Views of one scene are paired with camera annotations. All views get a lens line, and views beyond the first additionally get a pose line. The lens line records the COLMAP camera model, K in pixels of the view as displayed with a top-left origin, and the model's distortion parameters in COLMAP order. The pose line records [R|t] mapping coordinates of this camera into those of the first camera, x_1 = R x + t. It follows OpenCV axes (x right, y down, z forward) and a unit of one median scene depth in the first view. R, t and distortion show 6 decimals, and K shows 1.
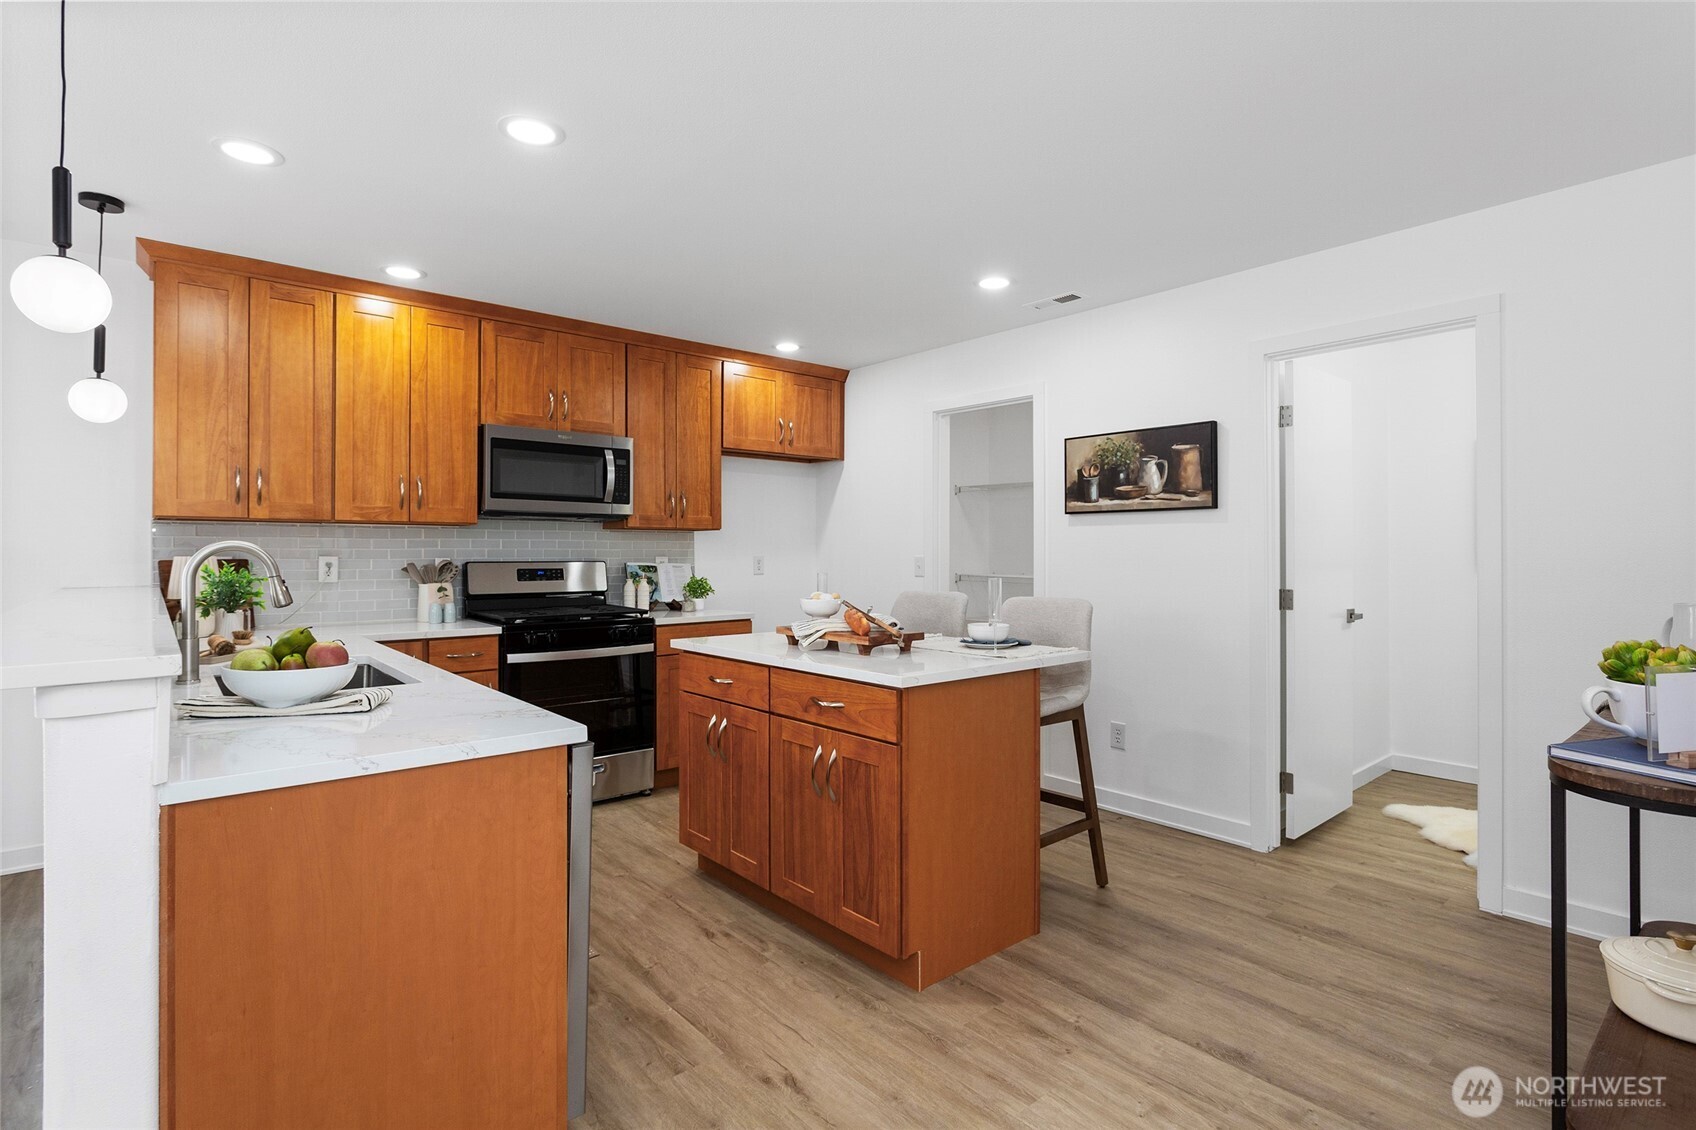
lens RADIAL K [[822.0, 0, 846.2], [0, 822.0, 551.4], [0, 0, 1]] dist [-0.000982, -0.015159]
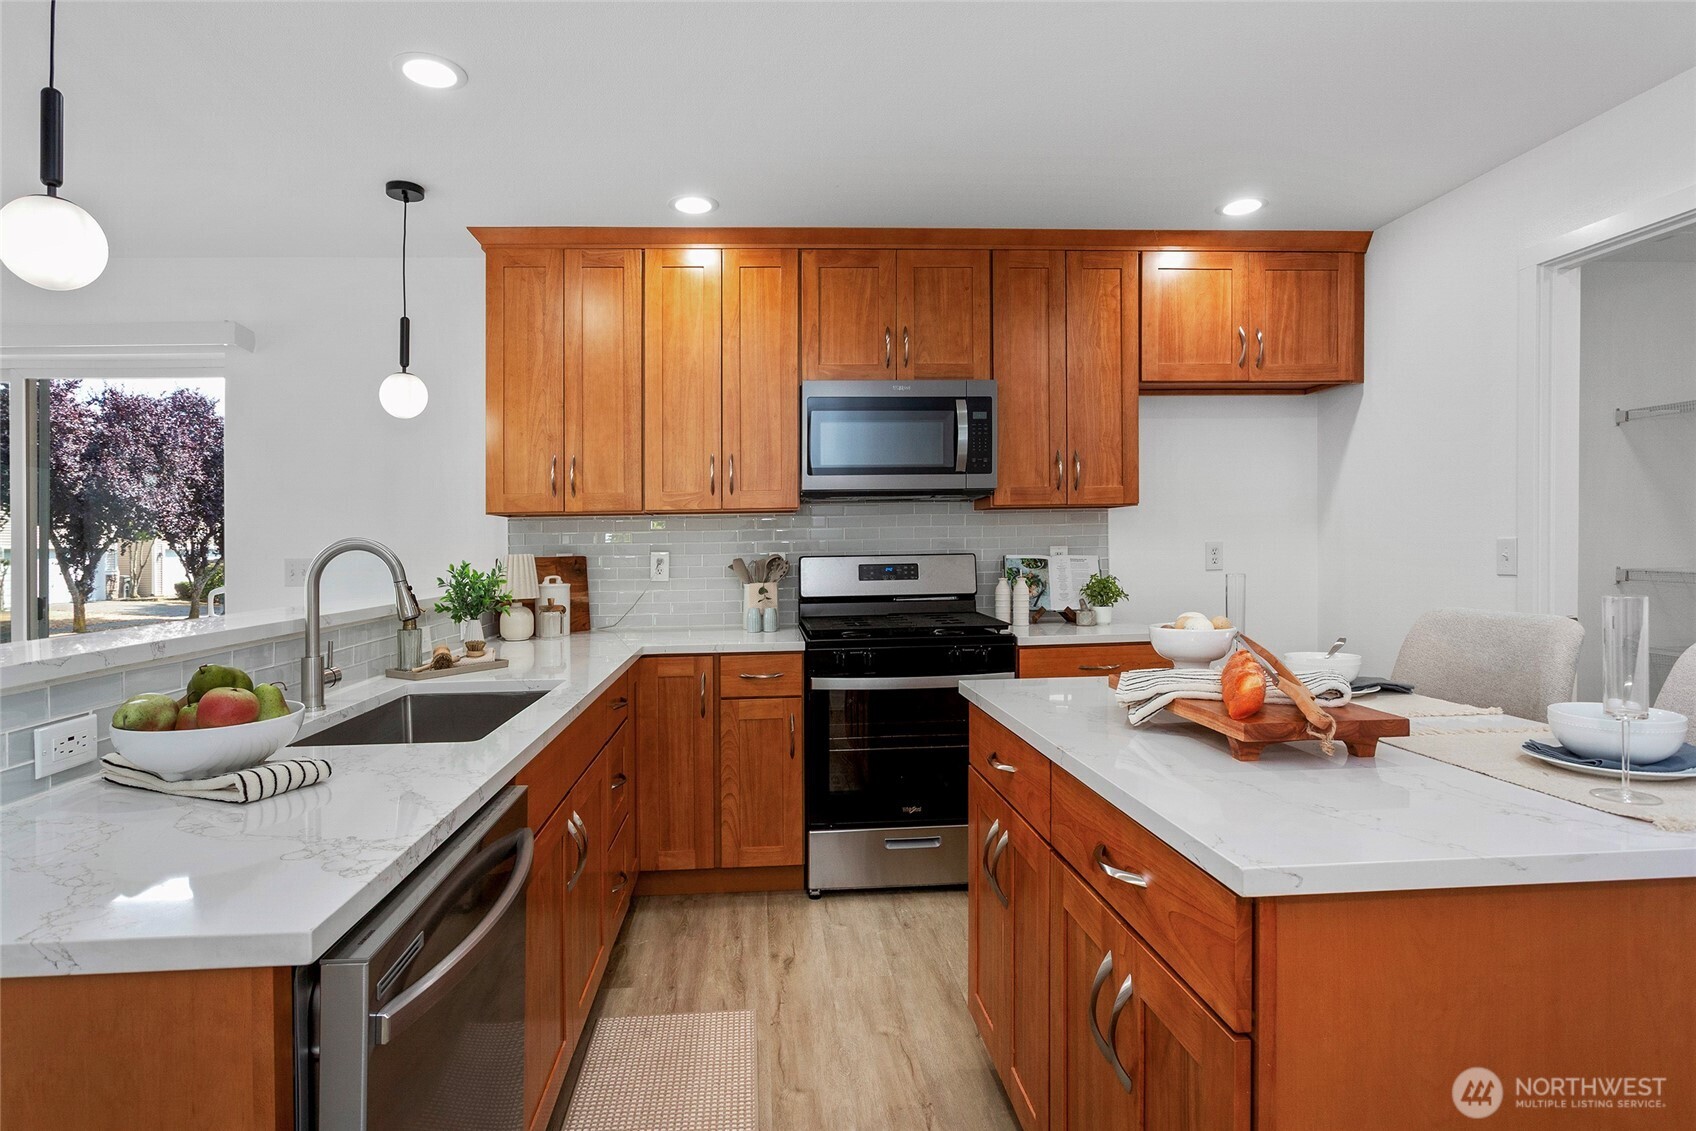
lens RADIAL K [[896.4, 0, 827.8], [0, 896.4, 561.3], [0, 0, 1]] dist [-0.007076, 0.001455]
pose [[0.809014, -0.003349, -0.587779, 0.082256], [0.018670, 0.999626, 0.020002, 0.000515], [0.587492, -0.027156, 0.808774, 0.298019]]
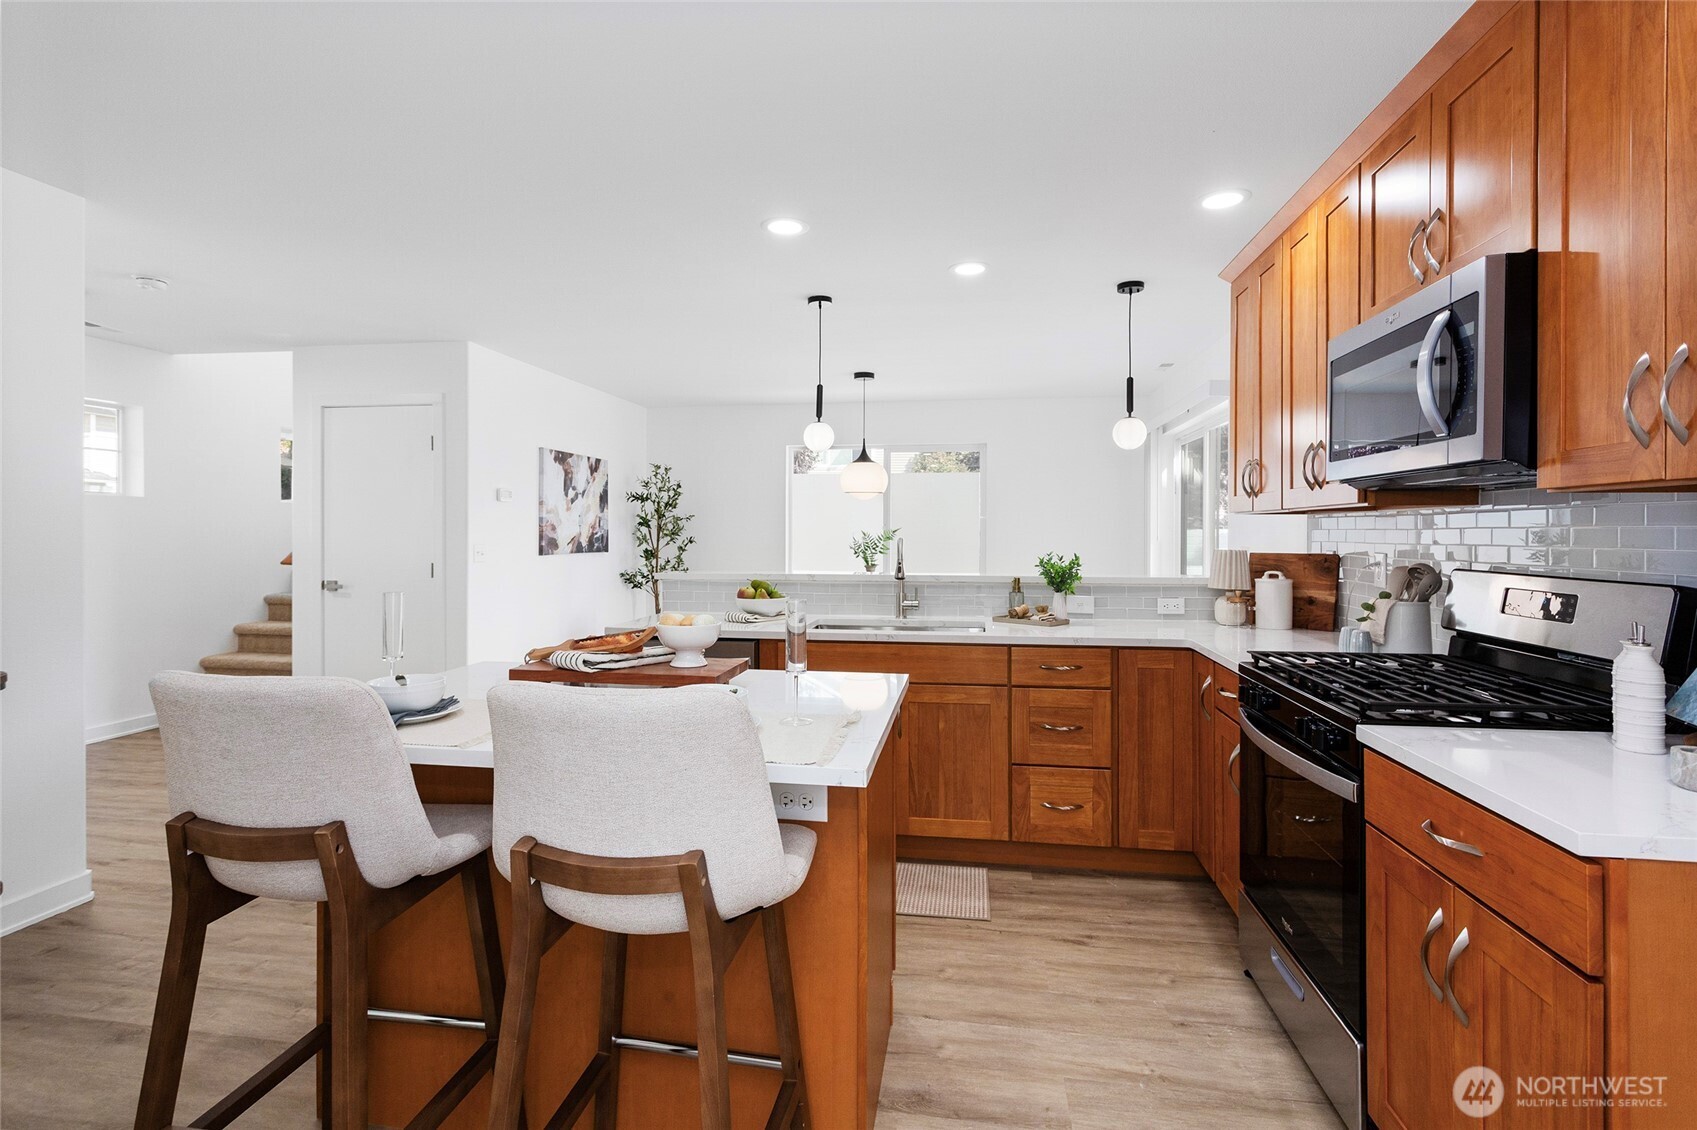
lens RADIAL K [[804.6, 0, 840.8], [0, 804.6, 526.3], [0, 0, 1]] dist [-0.002619, 0.011439]
pose [[-0.760816, -0.006108, -0.648939, 0.218608], [0.000461, 0.999950, -0.009952, -0.010416], [0.648967, -0.007871, -0.760775, 1.150756]]
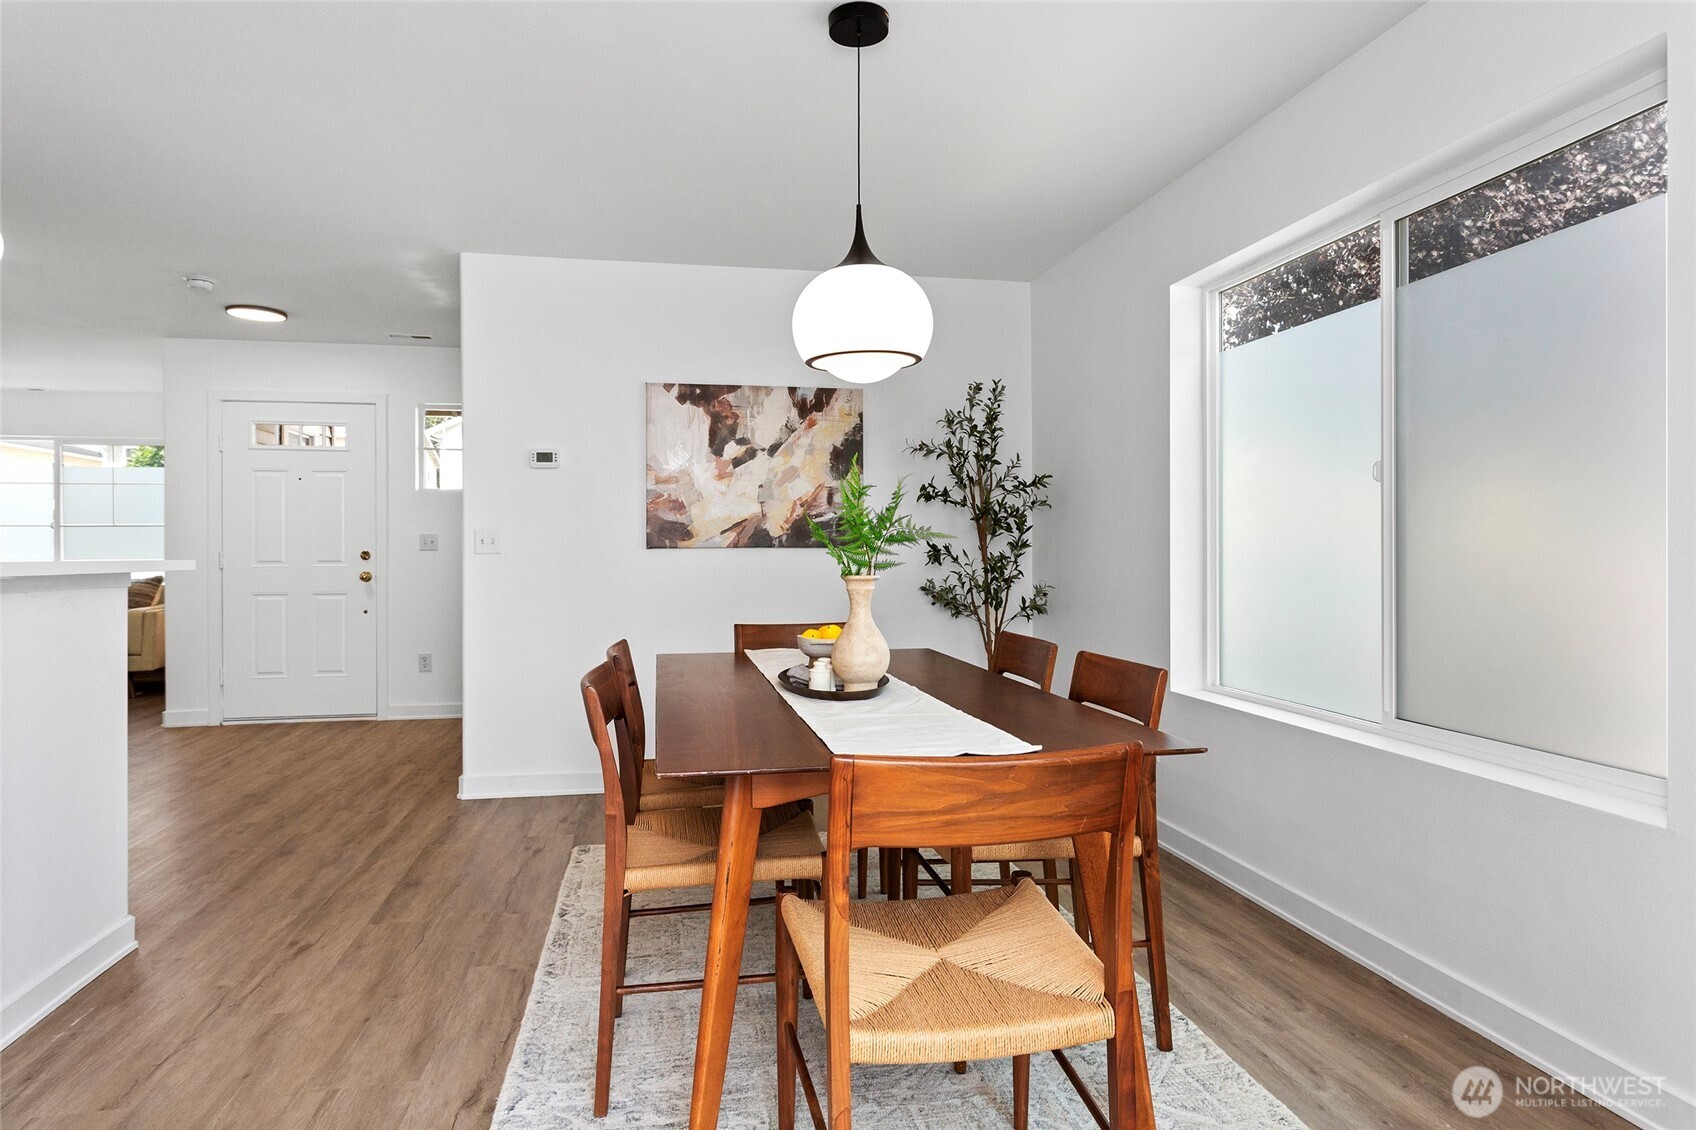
lens RADIAL K [[996.8, 0, 874.8], [0, 996.8, 553.6], [0, 0, 1]] dist [0.001221, -0.000015]
pose [[-0.880871, 0.001265, 0.473355, -1.043240], [0.002376, 0.999996, 0.001748, 0.030007], [-0.473351, 0.002665, -0.880870, 0.626156]]
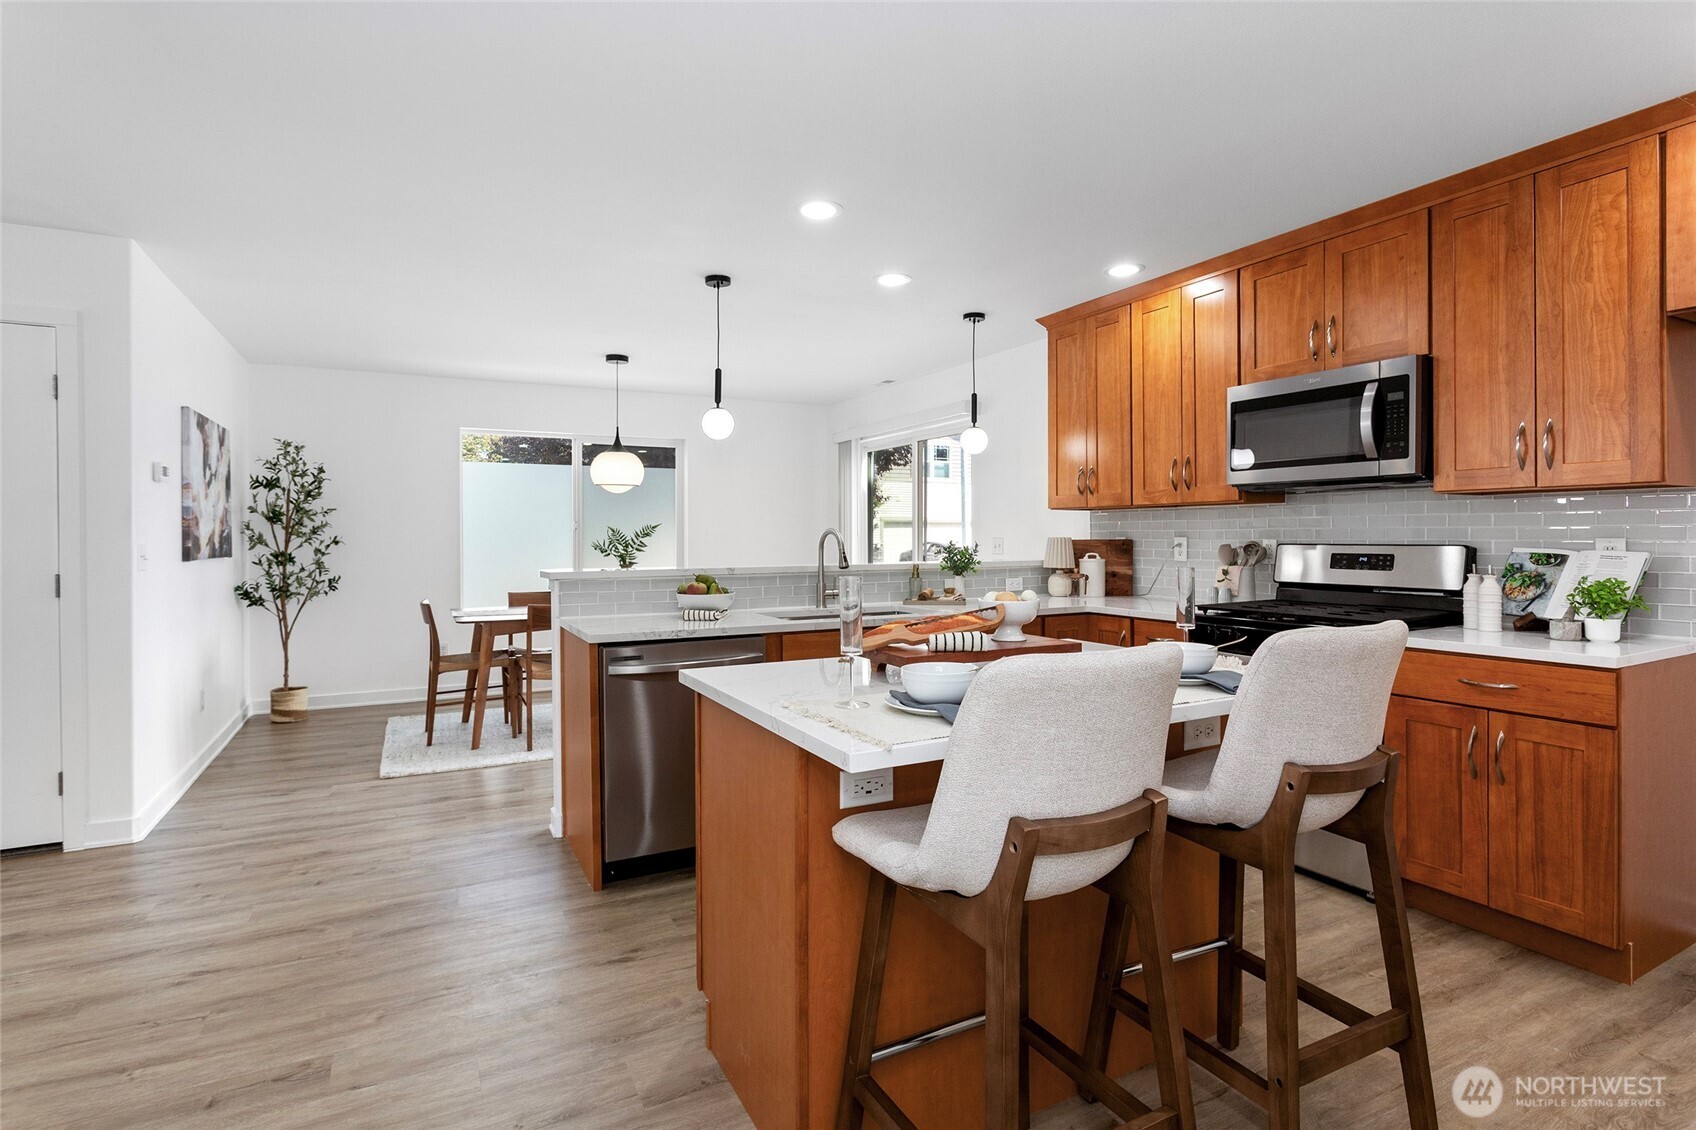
lens RADIAL K [[815.3, 0, 825.9], [0, 815.3, 536.6], [0, 0, 1]] dist [-0.002965, -0.000312]
pose [[-0.223238, 0.002535, -0.974761, 0.493825], [0.007752, 0.999970, 0.000826, 0.001116], [0.974733, -0.007372, -0.223251, 0.728108]]
